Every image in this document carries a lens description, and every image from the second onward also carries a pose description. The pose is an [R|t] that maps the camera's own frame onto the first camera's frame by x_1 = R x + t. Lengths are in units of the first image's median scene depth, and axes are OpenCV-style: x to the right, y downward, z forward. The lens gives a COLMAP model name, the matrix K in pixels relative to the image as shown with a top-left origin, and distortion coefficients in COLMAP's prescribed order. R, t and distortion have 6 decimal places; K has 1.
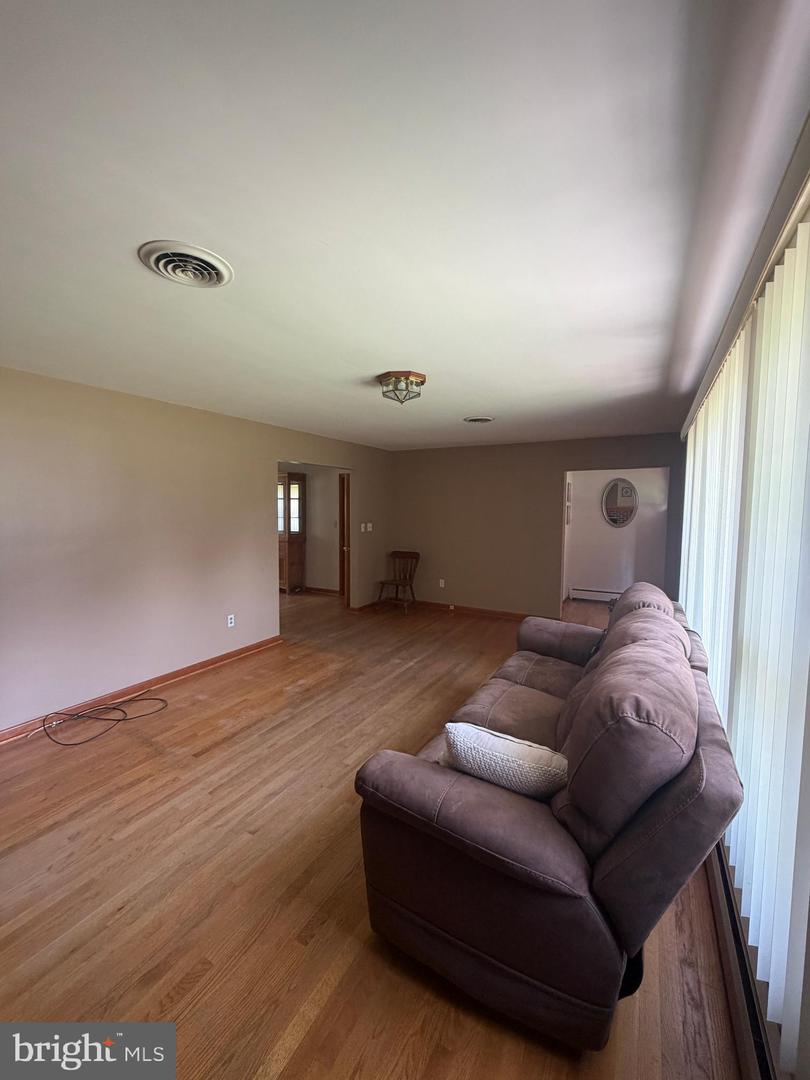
lens RADIAL K [[433.4, 0, 400.0], [0, 433.4, 537.0], [0, 0, 1]] dist [-0.002583, 0.000554]
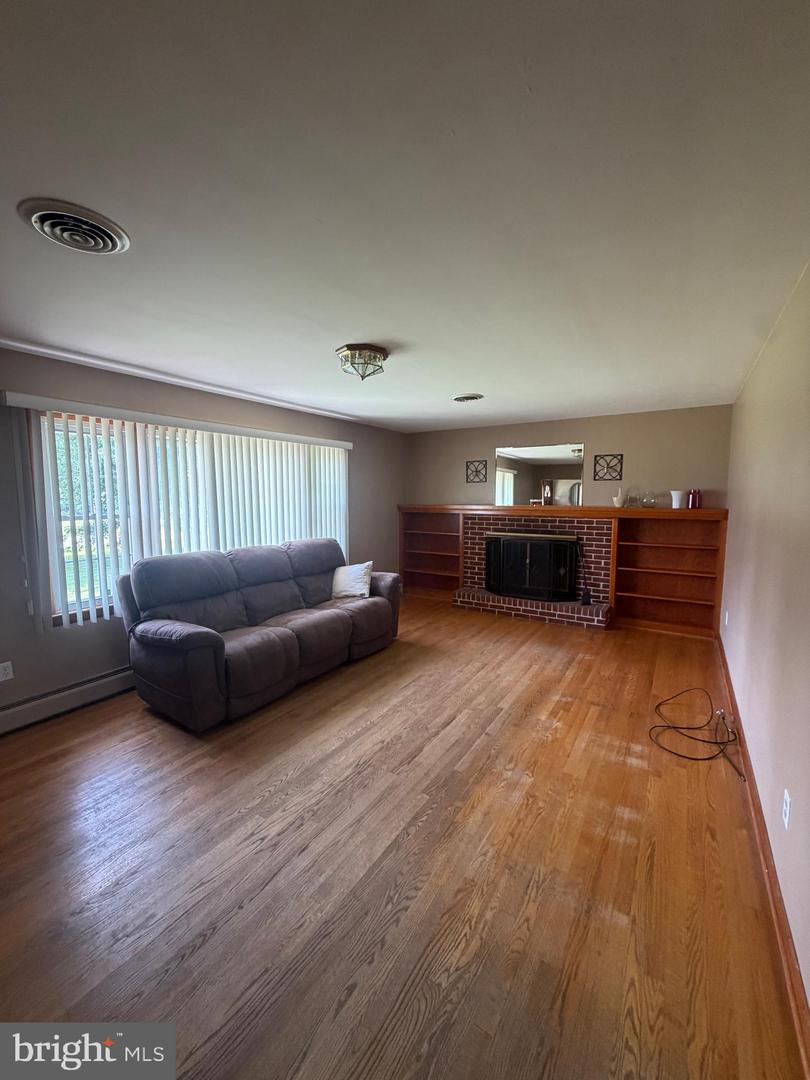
lens RADIAL K [[433.4, 0, 403.9], [0, 433.4, 536.2], [0, 0, 1]] dist [-0.002583, 0.000554]
pose [[-0.998279, -0.015905, 0.056440, -0.099857], [-0.005913, 0.984908, 0.172975, -0.099146], [-0.058339, 0.172344, -0.983308, 1.443060]]
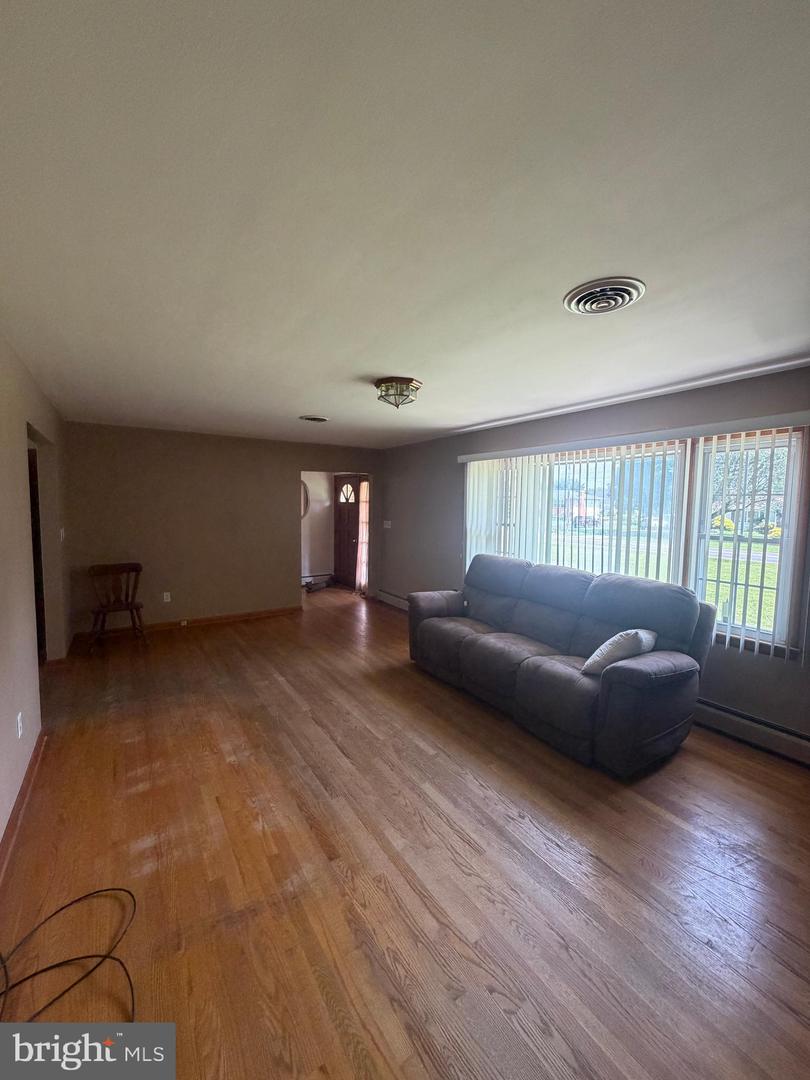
lens RADIAL K [[433.4, 0, 406.1], [0, 433.4, 537.1], [0, 0, 1]] dist [-0.002583, 0.000554]
pose [[0.455688, -0.071649, 0.887251, -0.679049], [0.057761, 0.997035, 0.050849, -0.036147], [-0.888264, 0.028077, 0.458475, 0.367342]]
